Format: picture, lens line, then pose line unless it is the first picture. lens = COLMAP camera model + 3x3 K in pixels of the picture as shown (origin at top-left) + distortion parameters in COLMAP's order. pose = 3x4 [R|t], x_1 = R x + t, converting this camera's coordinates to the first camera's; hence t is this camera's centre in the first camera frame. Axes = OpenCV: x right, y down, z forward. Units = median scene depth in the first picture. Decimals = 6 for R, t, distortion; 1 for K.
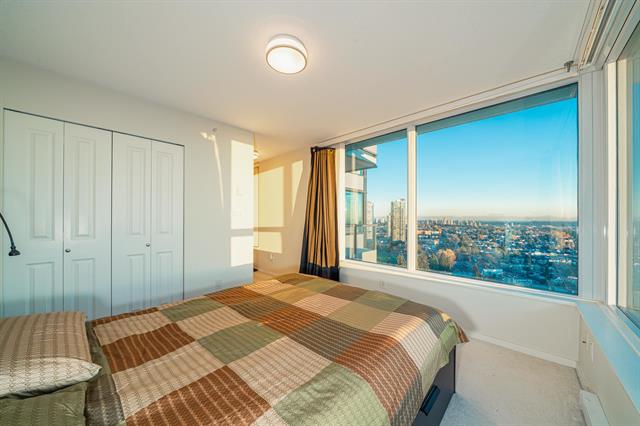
lens RADIAL K [[227.7, 0, 305.6], [0, 227.7, 215.4], [0, 0, 1]] dist [0.000117, -0.000018]
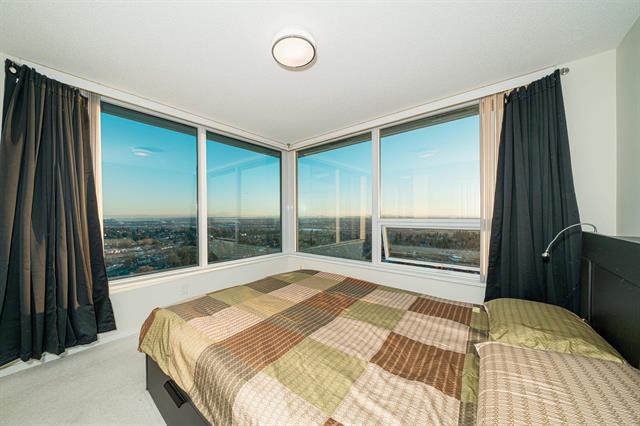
lens RADIAL K [[227.7, 0, 305.6], [0, 227.7, 215.4], [0, 0, 1]] dist [0.000117, -0.000018]
pose [[-0.080789, -0.002173, 0.996729, -1.049874], [-0.006209, 0.999979, 0.001677, 0.001807], [-0.996712, -0.006053, -0.080801, 1.033494]]
